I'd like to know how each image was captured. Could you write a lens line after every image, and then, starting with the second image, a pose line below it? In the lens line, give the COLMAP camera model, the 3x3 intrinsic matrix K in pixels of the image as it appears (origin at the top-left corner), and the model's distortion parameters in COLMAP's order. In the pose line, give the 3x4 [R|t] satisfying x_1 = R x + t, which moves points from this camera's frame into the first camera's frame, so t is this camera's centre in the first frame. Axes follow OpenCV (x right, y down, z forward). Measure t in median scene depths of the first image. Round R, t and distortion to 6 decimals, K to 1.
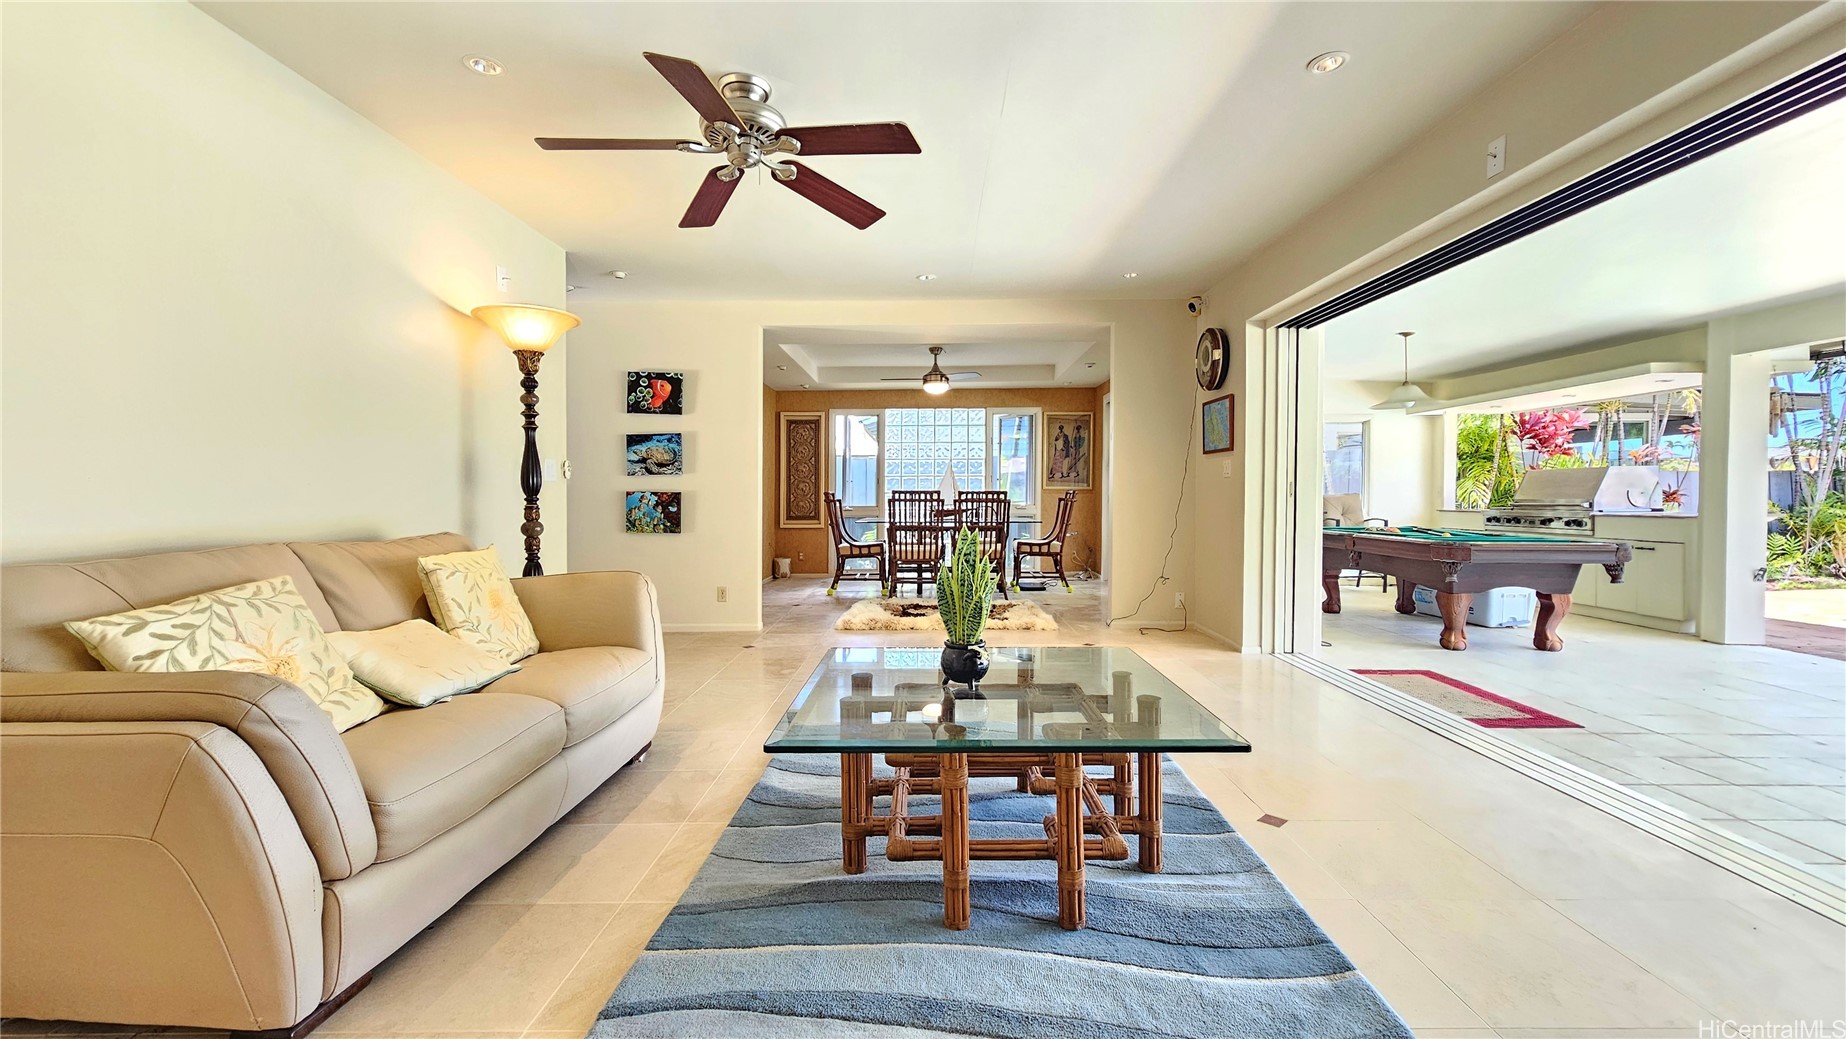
lens RADIAL K [[780.2, 0, 926.4], [0, 780.2, 507.9], [0, 0, 1]] dist [0.003139, 0.000500]
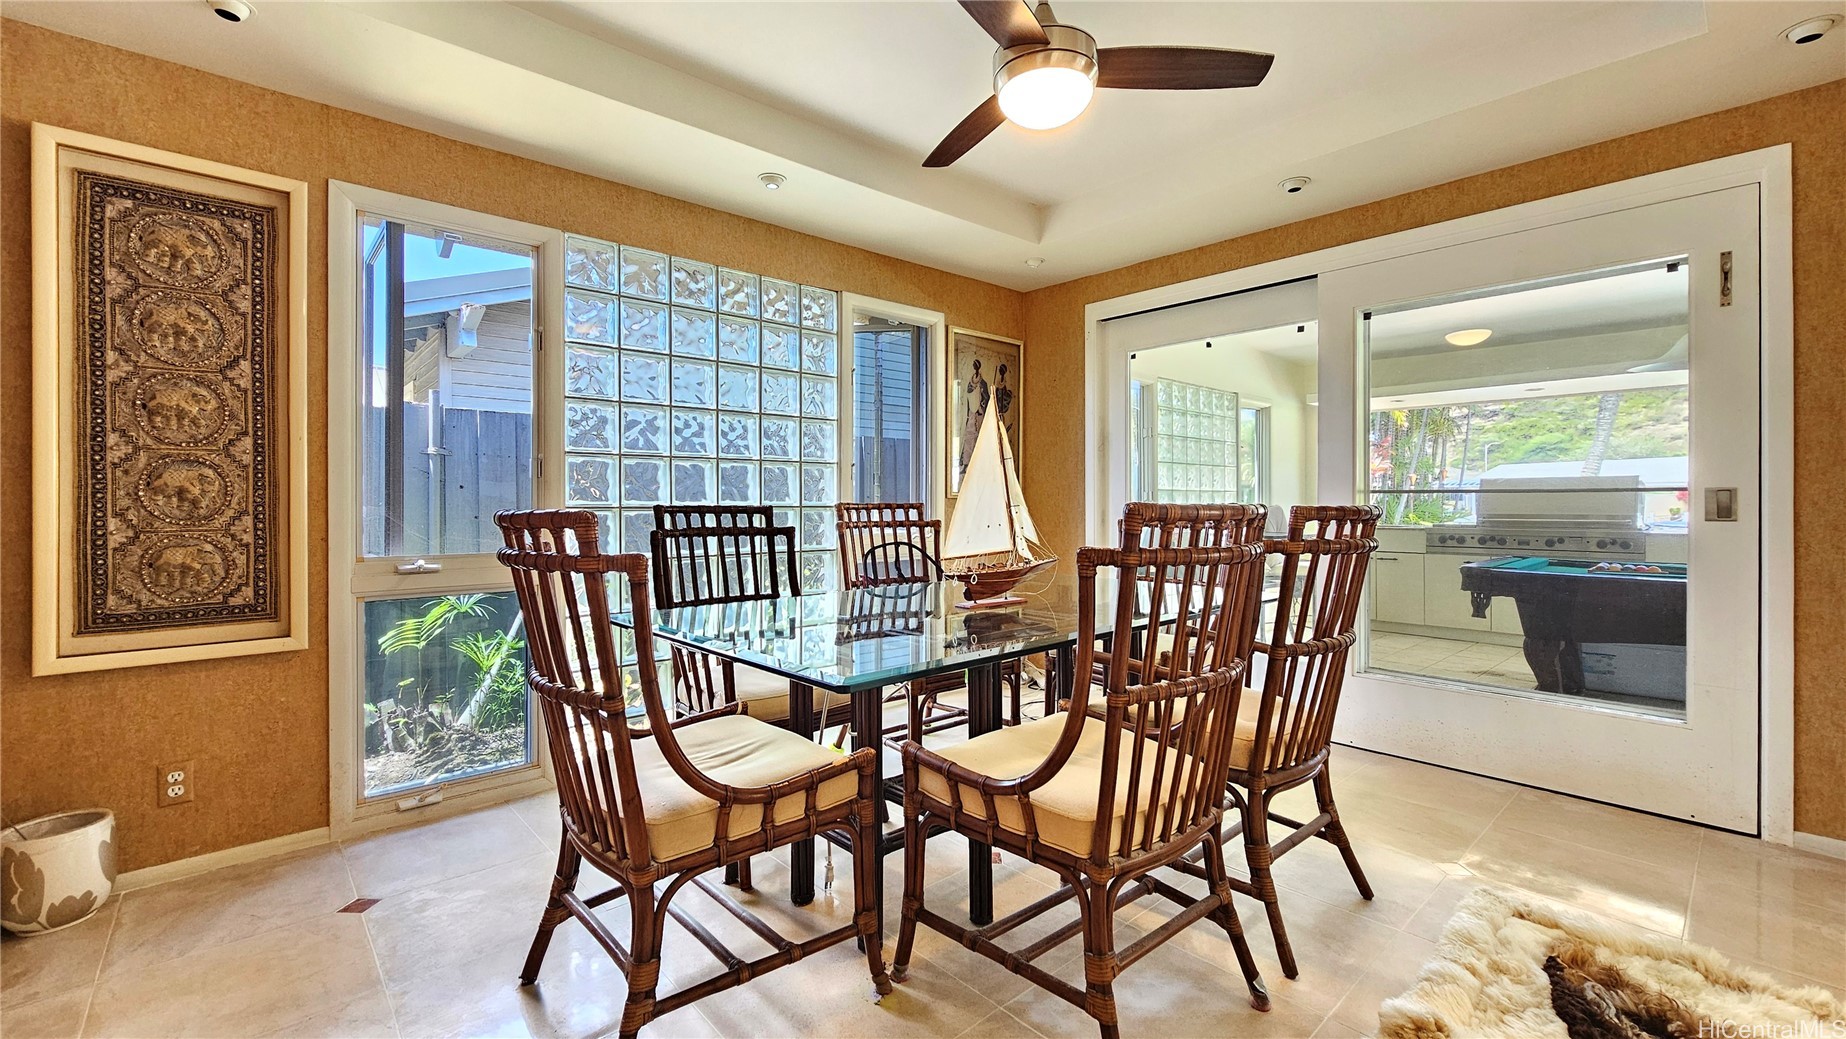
lens RADIAL K [[780.2, 0, 924.8], [0, 780.2, 515.8], [0, 0, 1]] dist [0.003139, 0.000500]
pose [[0.736462, -0.005713, 0.676454, -0.154310], [0.020390, 0.999697, -0.013755, -0.009818], [-0.676171, 0.023923, 0.736356, 0.685944]]
